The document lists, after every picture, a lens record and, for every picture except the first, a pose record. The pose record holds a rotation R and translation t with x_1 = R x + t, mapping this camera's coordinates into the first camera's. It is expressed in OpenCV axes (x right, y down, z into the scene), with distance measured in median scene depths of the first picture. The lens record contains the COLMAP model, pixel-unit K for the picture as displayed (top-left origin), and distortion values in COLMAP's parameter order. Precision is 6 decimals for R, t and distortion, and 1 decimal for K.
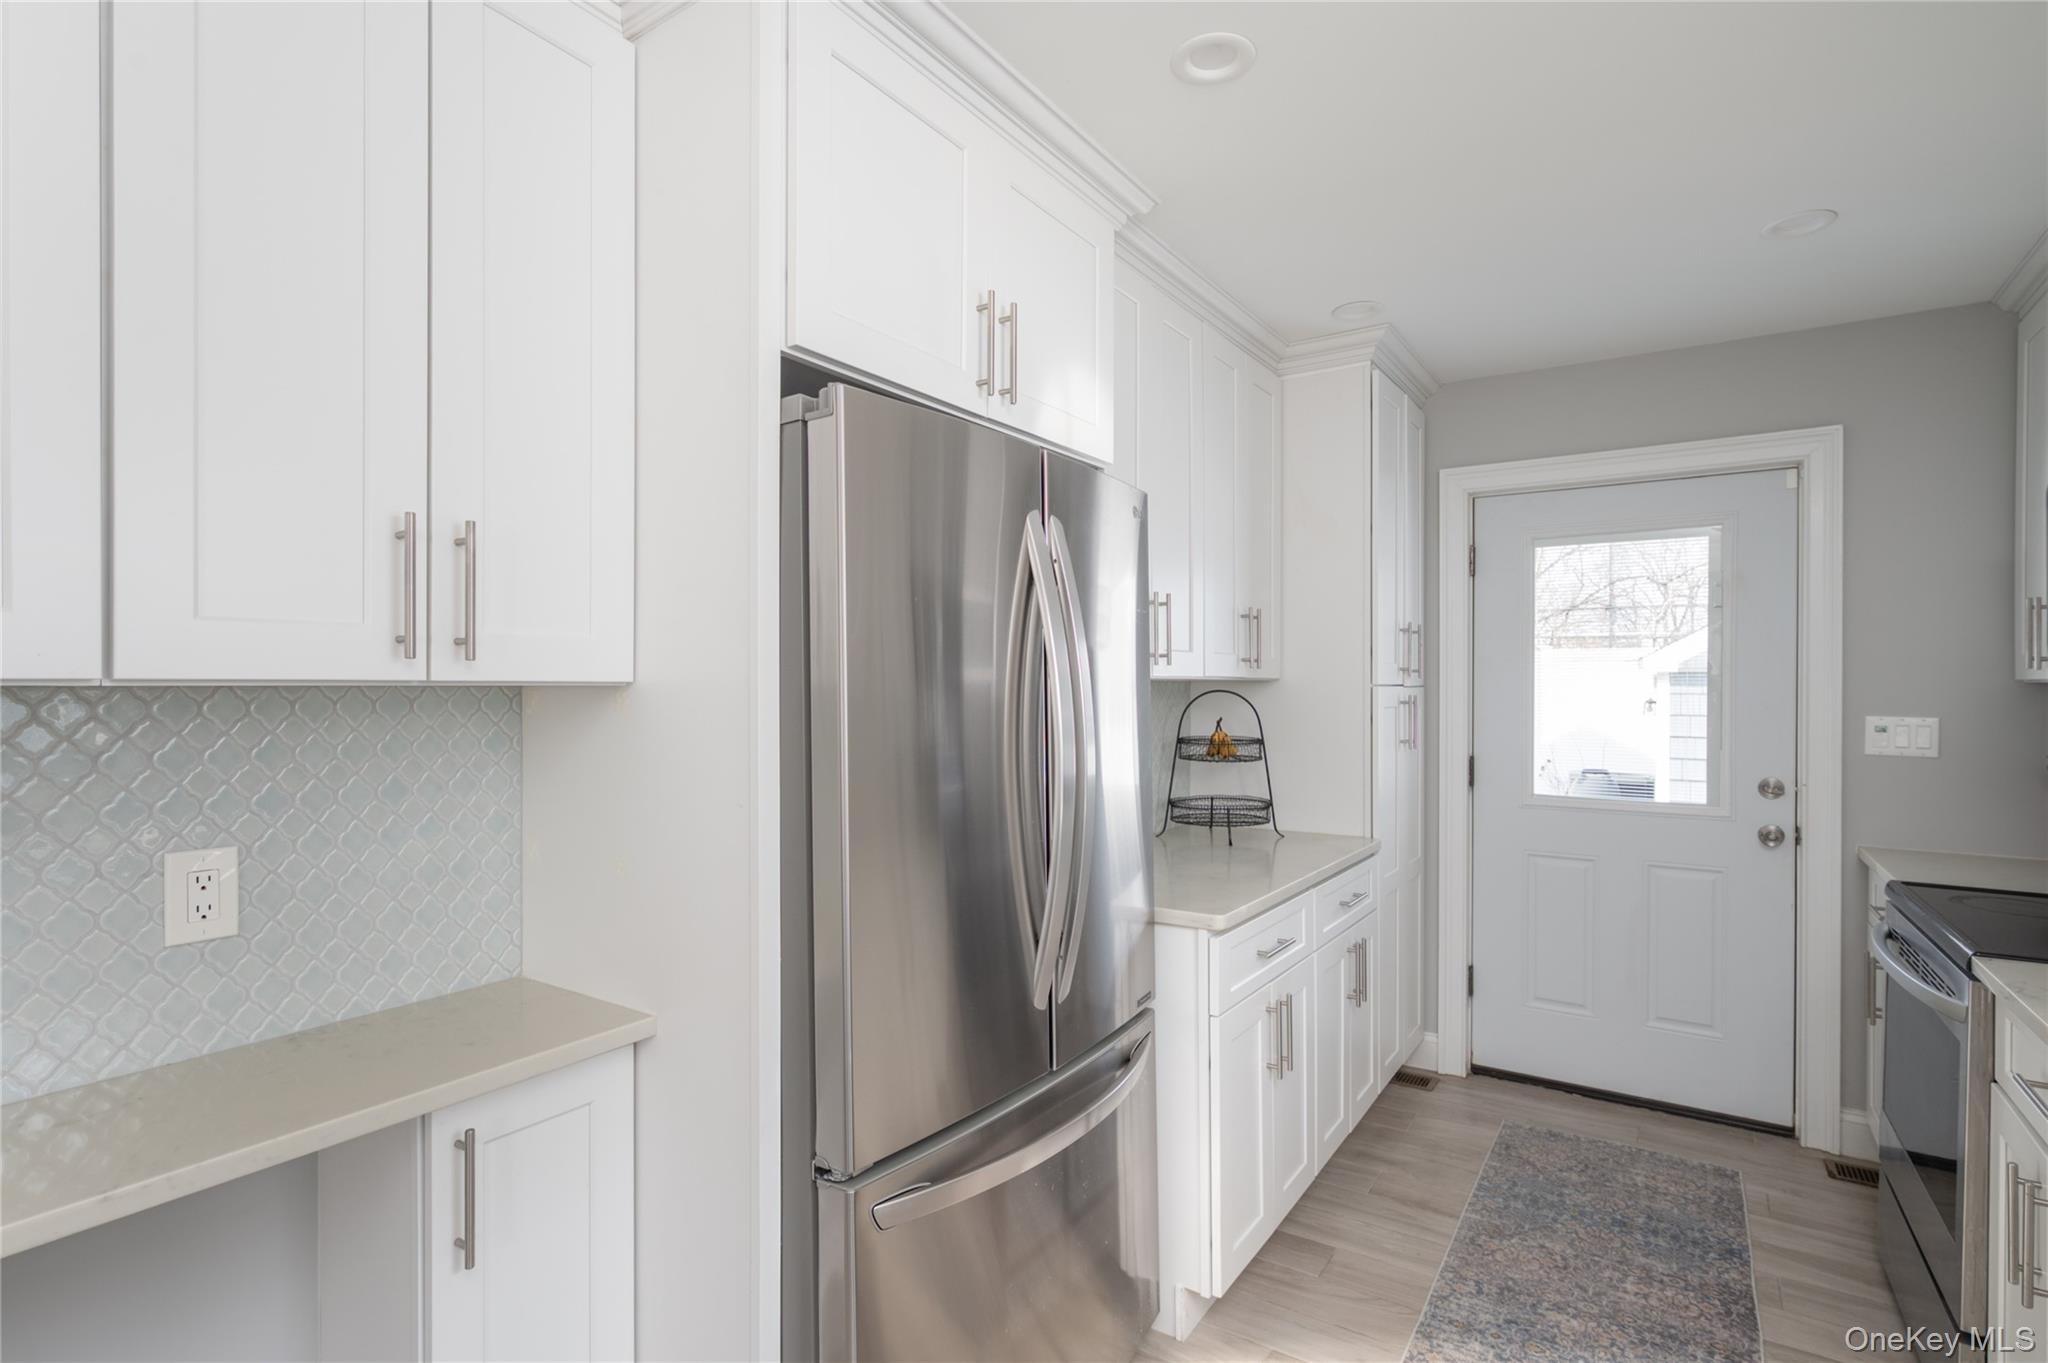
lens RADIAL K [[1002.6, 0, 1019.3], [0, 1002.6, 686.3], [0, 0, 1]] dist [0.001874, -0.001518]
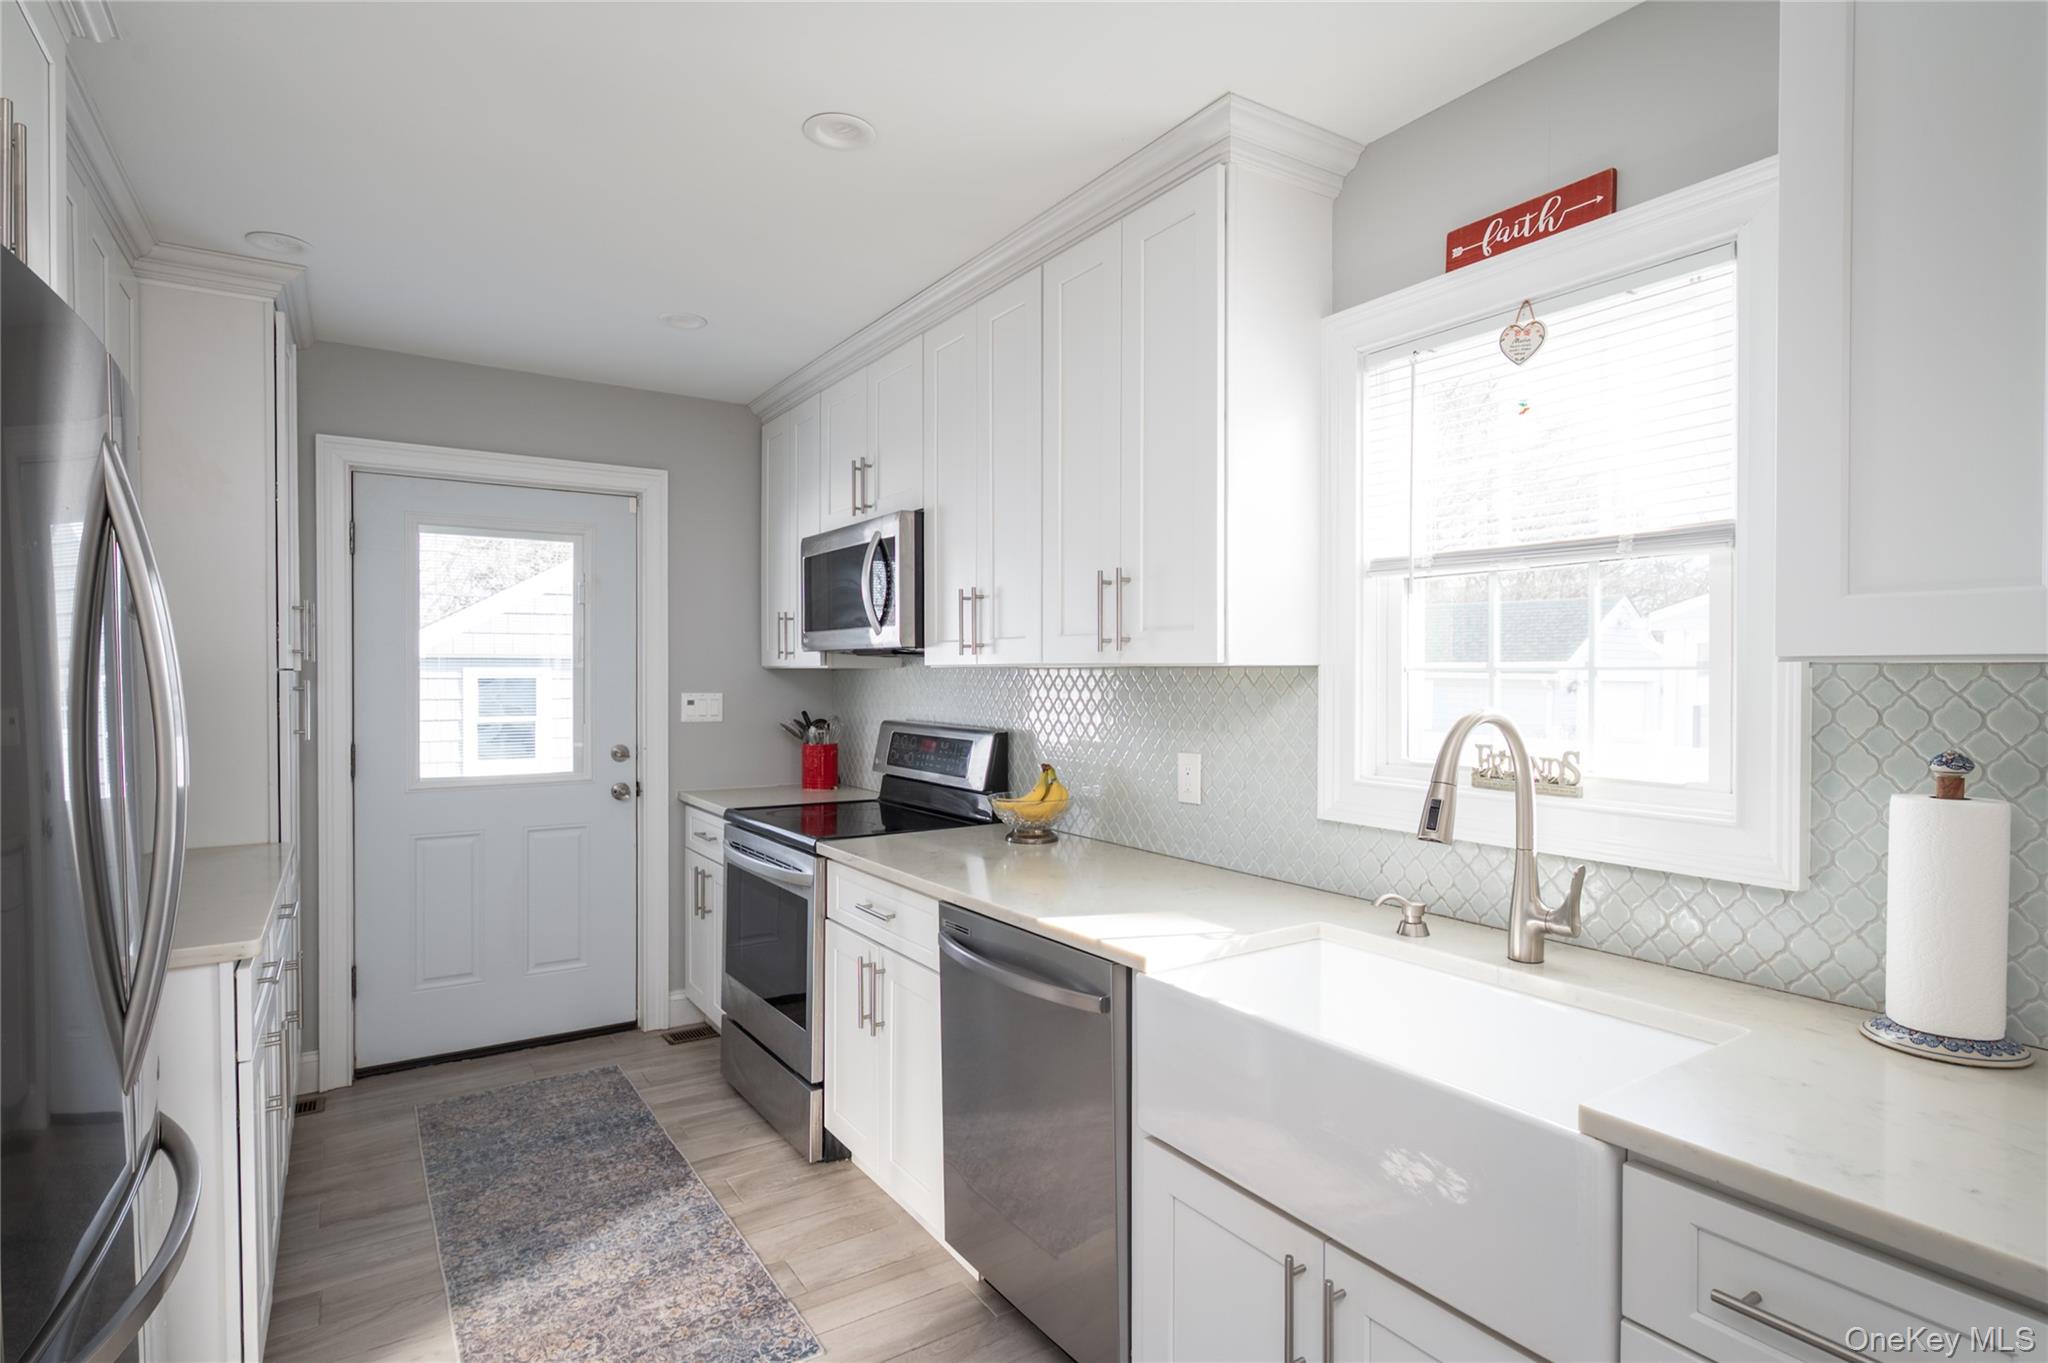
lens RADIAL K [[1046.2, 0, 1030.2], [0, 1046.2, 679.9], [0, 0, 1]] dist [0.002747, 0.001853]
pose [[0.383872, -0.007780, 0.923354, -0.277398], [0.001179, 0.999968, 0.007935, 0.001743], [-0.923386, -0.001958, 0.383869, 0.041536]]
